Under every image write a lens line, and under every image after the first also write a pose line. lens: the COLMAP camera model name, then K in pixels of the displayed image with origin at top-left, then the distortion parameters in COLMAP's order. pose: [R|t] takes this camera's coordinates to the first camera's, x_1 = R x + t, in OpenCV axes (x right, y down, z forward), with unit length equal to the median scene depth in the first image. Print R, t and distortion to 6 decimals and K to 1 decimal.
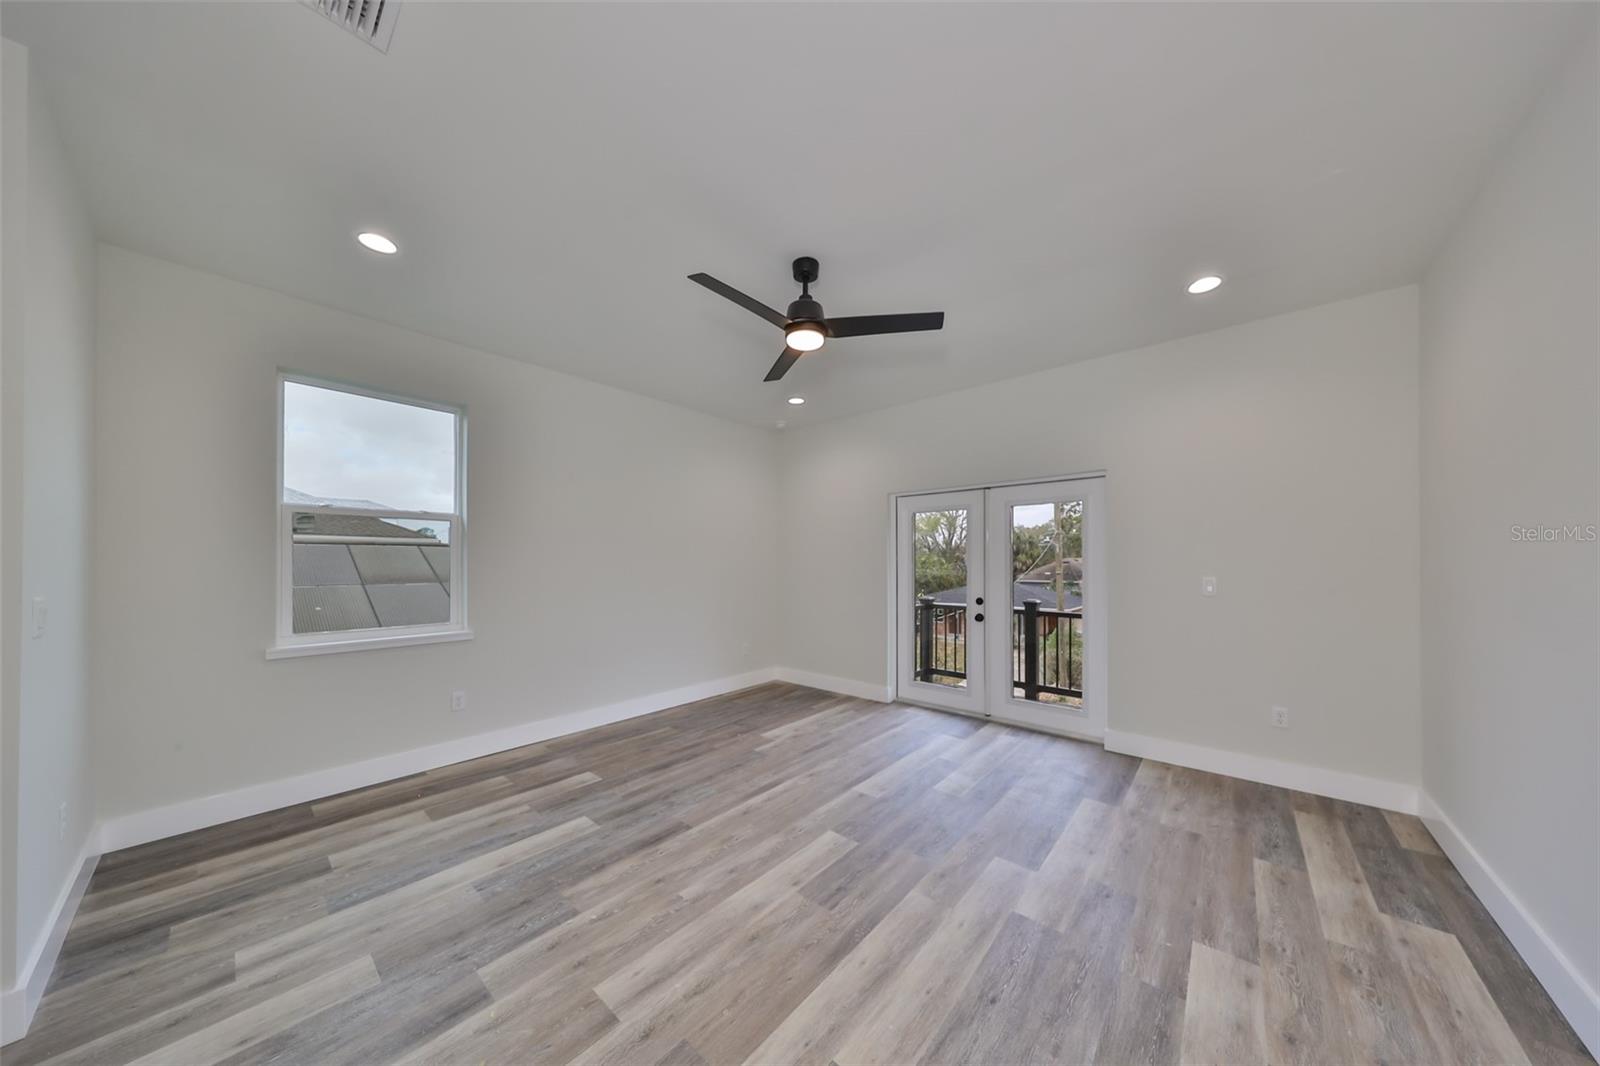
lens RADIAL K [[501.6, 0, 800.0], [0, 501.6, 533.0], [0, 0, 1]] dist [-0.000566, 0.000001]
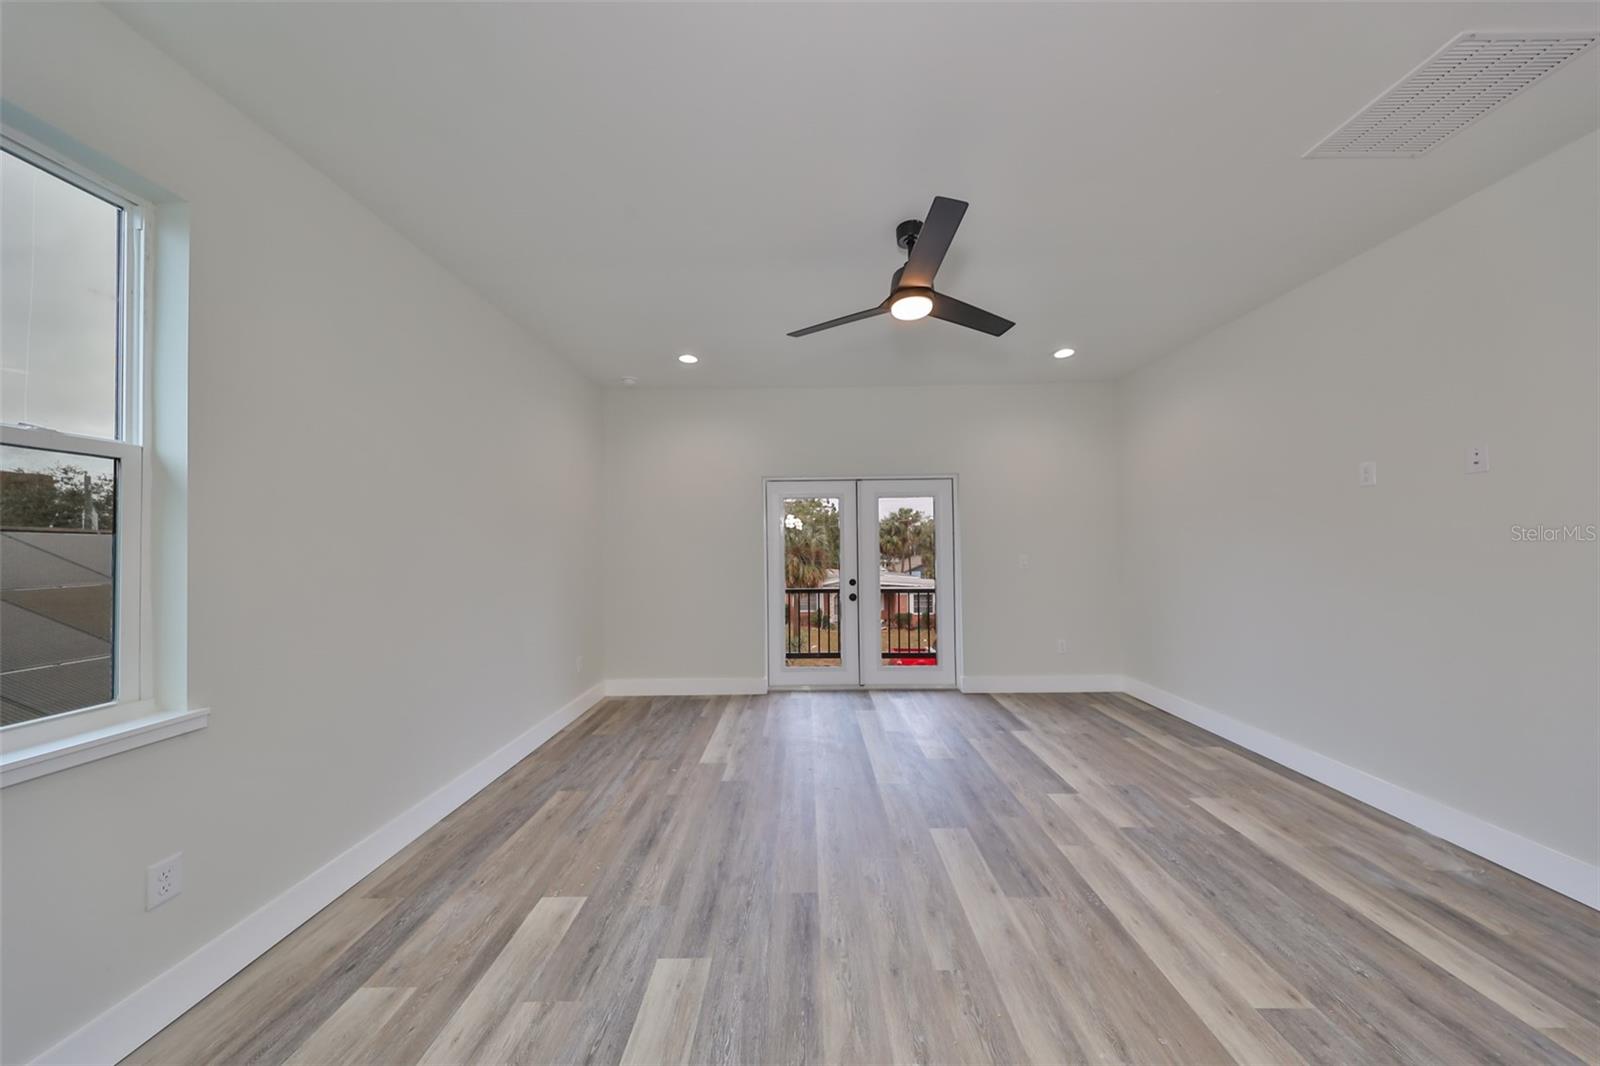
lens RADIAL K [[489.4, 0, 801.2], [0, 489.4, 537.2], [0, 0, 1]] dist [-0.000516, -0.000005]
pose [[0.762372, 0.002590, 0.647134, -0.575846], [-0.025492, 0.999336, 0.026031, 0.013535], [-0.646637, -0.036342, 0.761932, 0.364388]]
